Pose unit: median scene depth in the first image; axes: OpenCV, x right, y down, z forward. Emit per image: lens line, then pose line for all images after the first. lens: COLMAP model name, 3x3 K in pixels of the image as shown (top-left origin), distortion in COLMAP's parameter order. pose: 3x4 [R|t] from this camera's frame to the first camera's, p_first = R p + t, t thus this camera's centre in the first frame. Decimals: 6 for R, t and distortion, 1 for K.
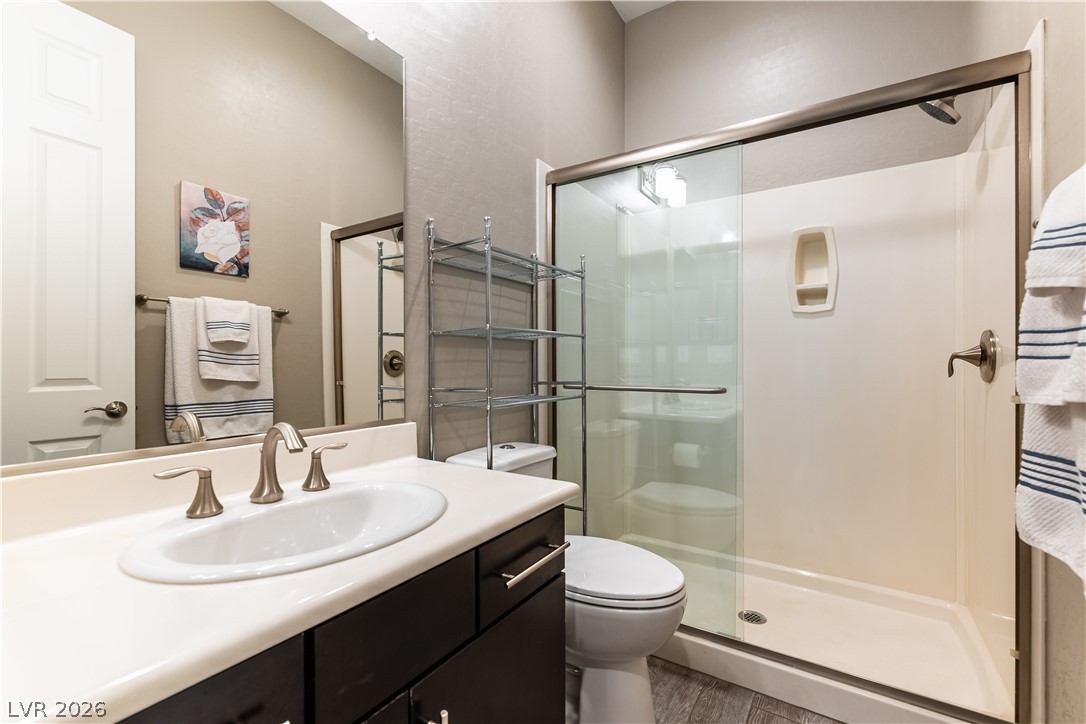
lens RADIAL K [[474.1, 0, 543.3], [0, 474.1, 363.8], [0, 0, 1]] dist [0.001613, -0.000493]
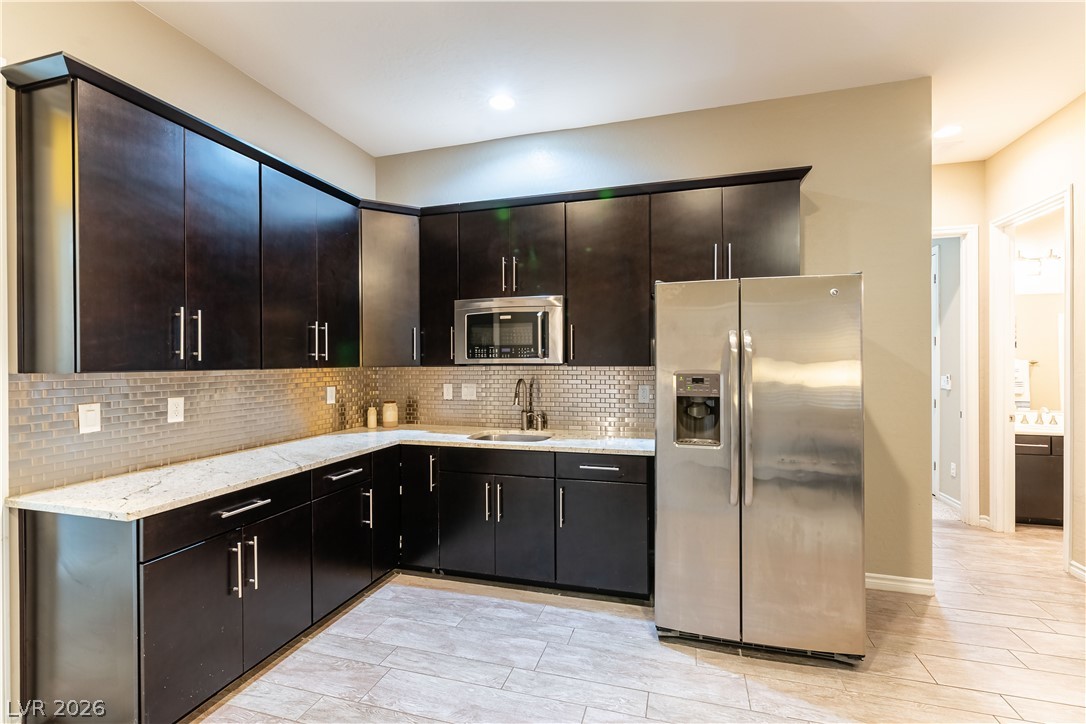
lens RADIAL K [[474.1, 0, 545.5], [0, 474.1, 363.1], [0, 0, 1]] dist [0.001613, -0.000493]
pose [[0.293140, 0.005229, -0.956055, 2.321251], [-0.000974, 0.999986, 0.005170, -0.308007], [0.956069, -0.000584, 0.293141, -4.742097]]
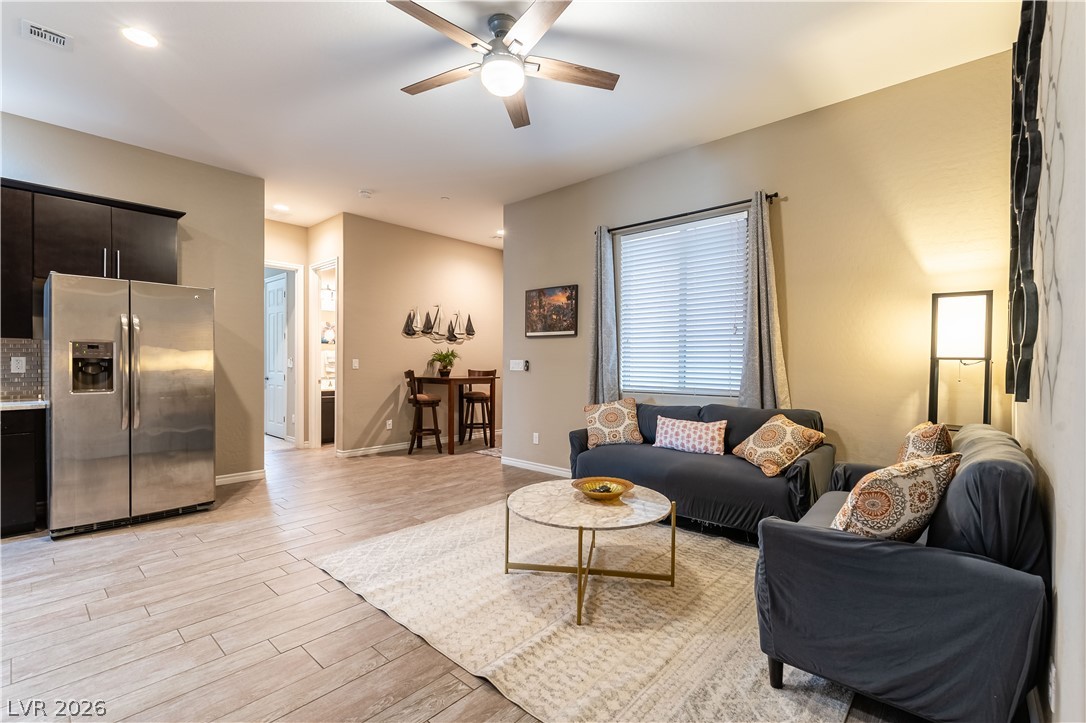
lens RADIAL K [[474.1, 0, 550.8], [0, 474.1, 364.6], [0, 0, 1]] dist [0.001613, -0.000493]
pose [[0.990521, 0.008431, -0.137105, 4.158707], [-0.008191, 0.999964, 0.002321, -0.096922], [0.137119, -0.001176, 0.990554, -6.388931]]
